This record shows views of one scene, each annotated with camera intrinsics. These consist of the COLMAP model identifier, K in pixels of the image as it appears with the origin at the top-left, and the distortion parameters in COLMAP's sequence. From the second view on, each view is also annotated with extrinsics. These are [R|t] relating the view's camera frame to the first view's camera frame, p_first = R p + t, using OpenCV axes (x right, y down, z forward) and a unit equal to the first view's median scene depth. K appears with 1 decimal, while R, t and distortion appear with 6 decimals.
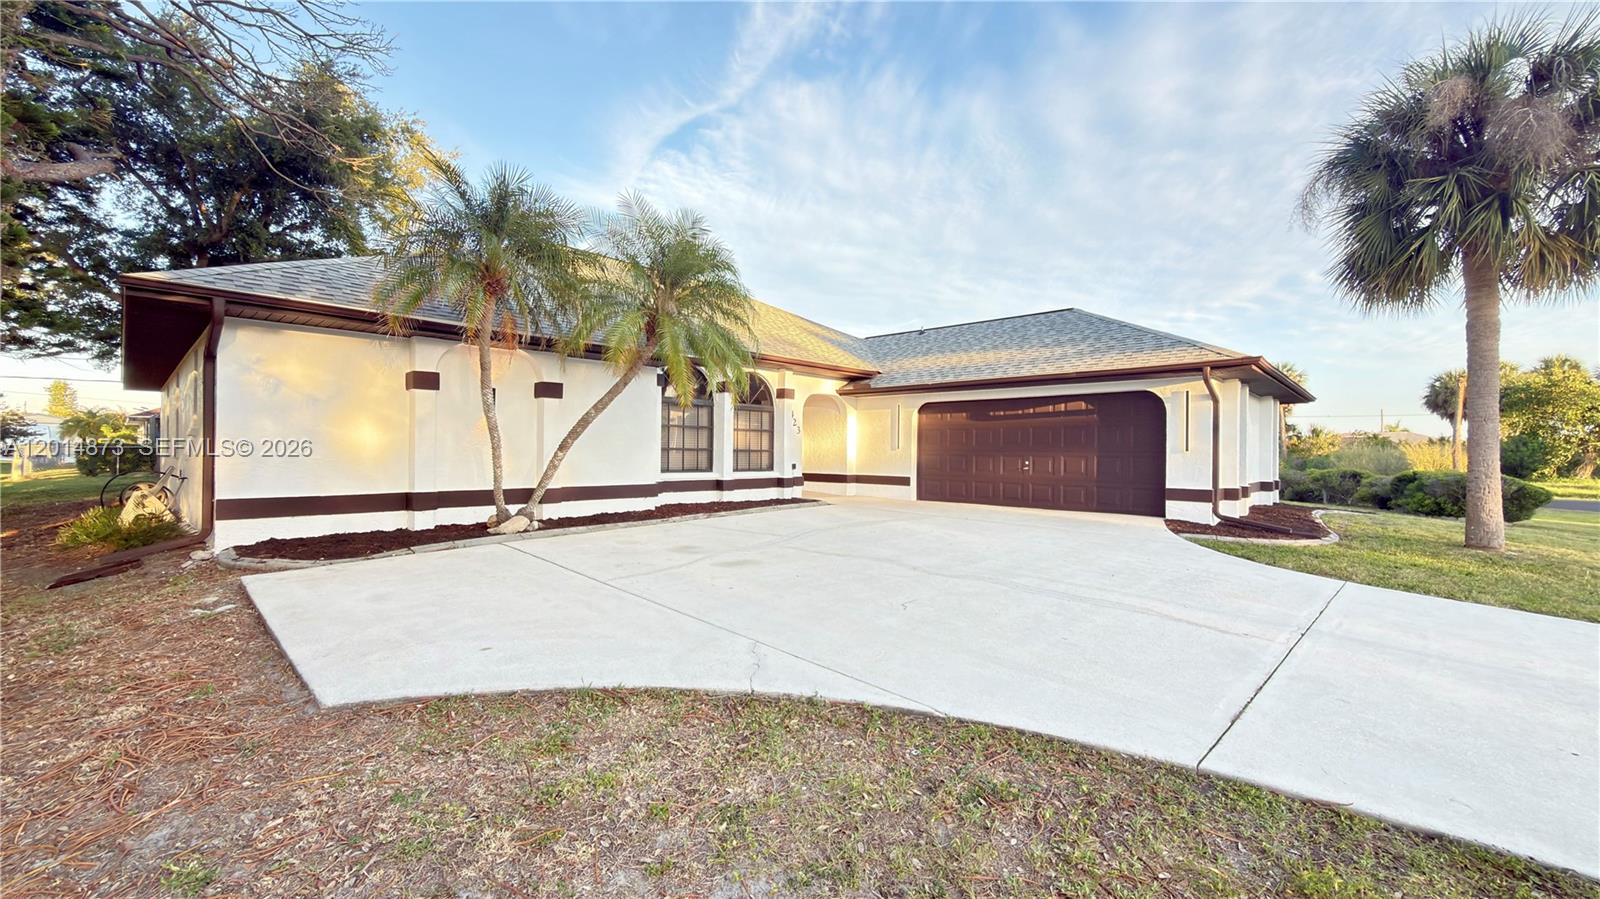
lens RADIAL K [[654.1, 0, 800.0], [0, 654.1, 449.5], [0, 0, 1]] dist [-0.001583, -0.000075]
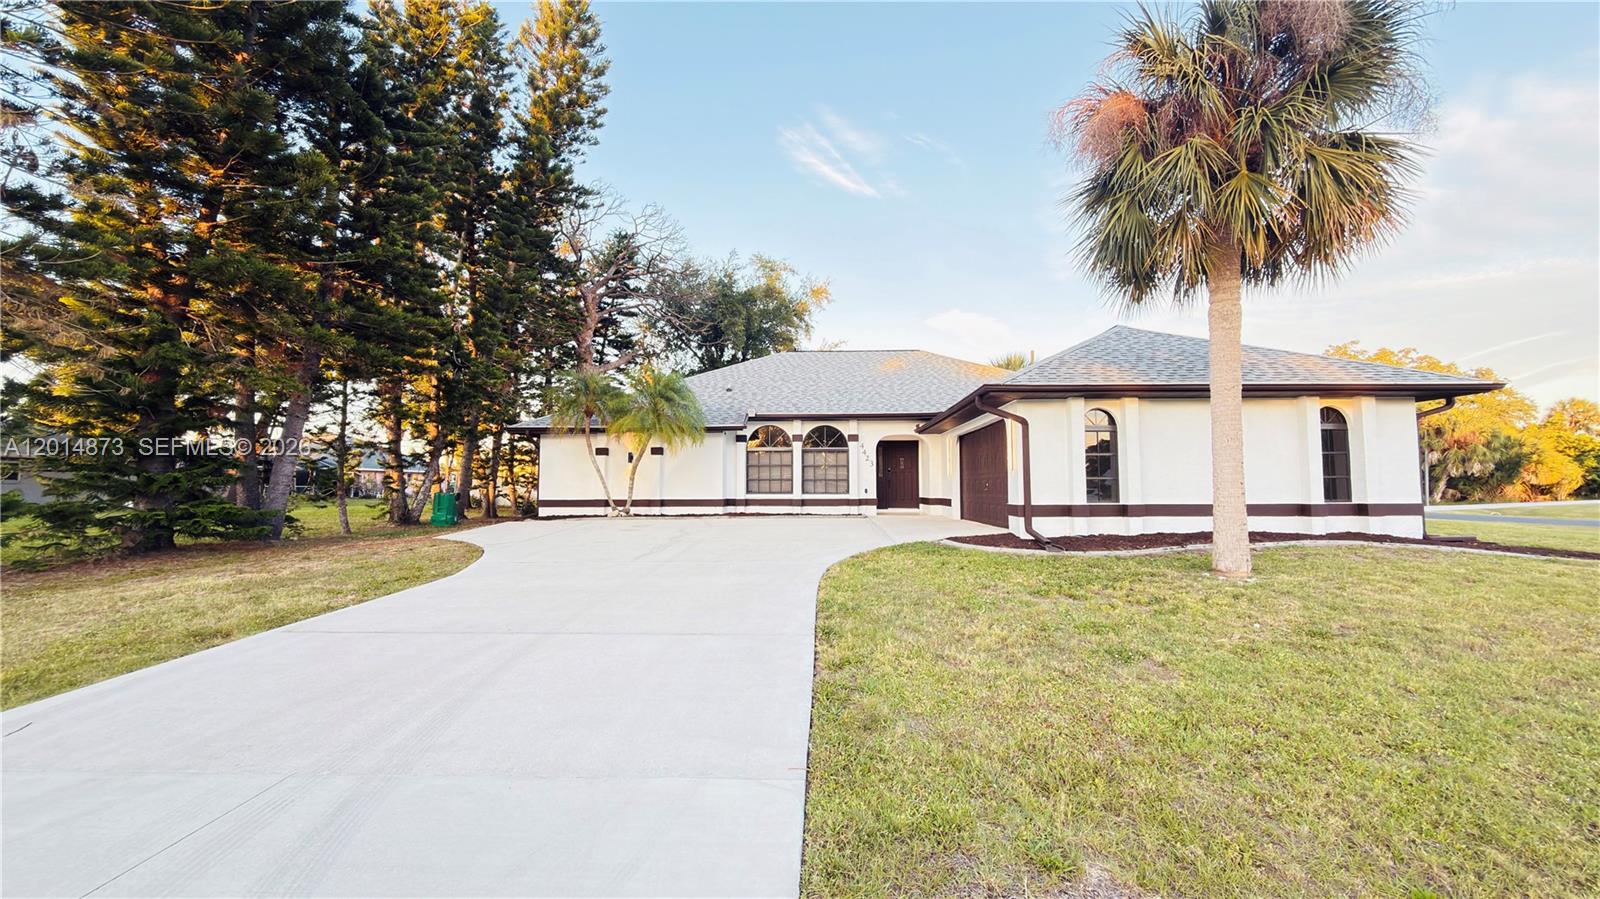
lens RADIAL K [[642.5, 0, 804.5], [0, 642.5, 468.5], [0, 0, 1]] dist [0.001166, -0.000124]
pose [[0.666045, -0.036075, -0.745039, 1.005367], [0.015642, 0.999286, -0.034402, 0.025889], [0.745748, 0.011260, 0.666133, 0.026190]]
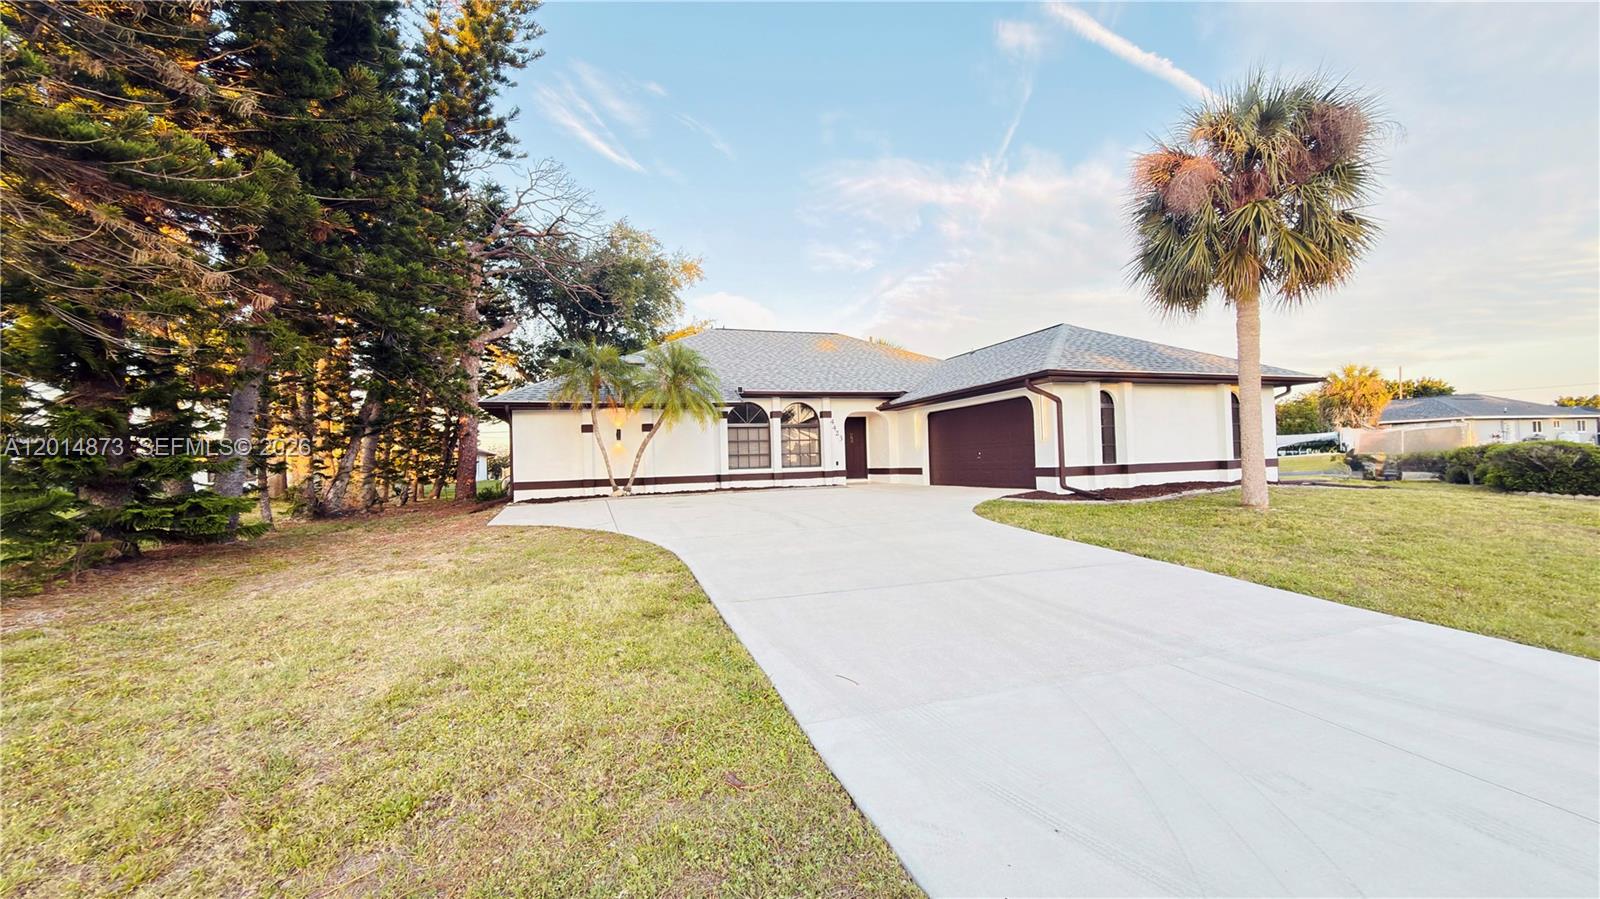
lens RADIAL K [[639.5, 0, 800.0], [0, 639.5, 449.5], [0, 0, 1]] dist [0.000829, -0.000050]
pose [[0.881174, -0.049298, -0.470215, 0.665965], [0.045165, 0.998778, -0.020075, 0.022503], [0.470630, -0.003548, 0.882324, -0.339801]]
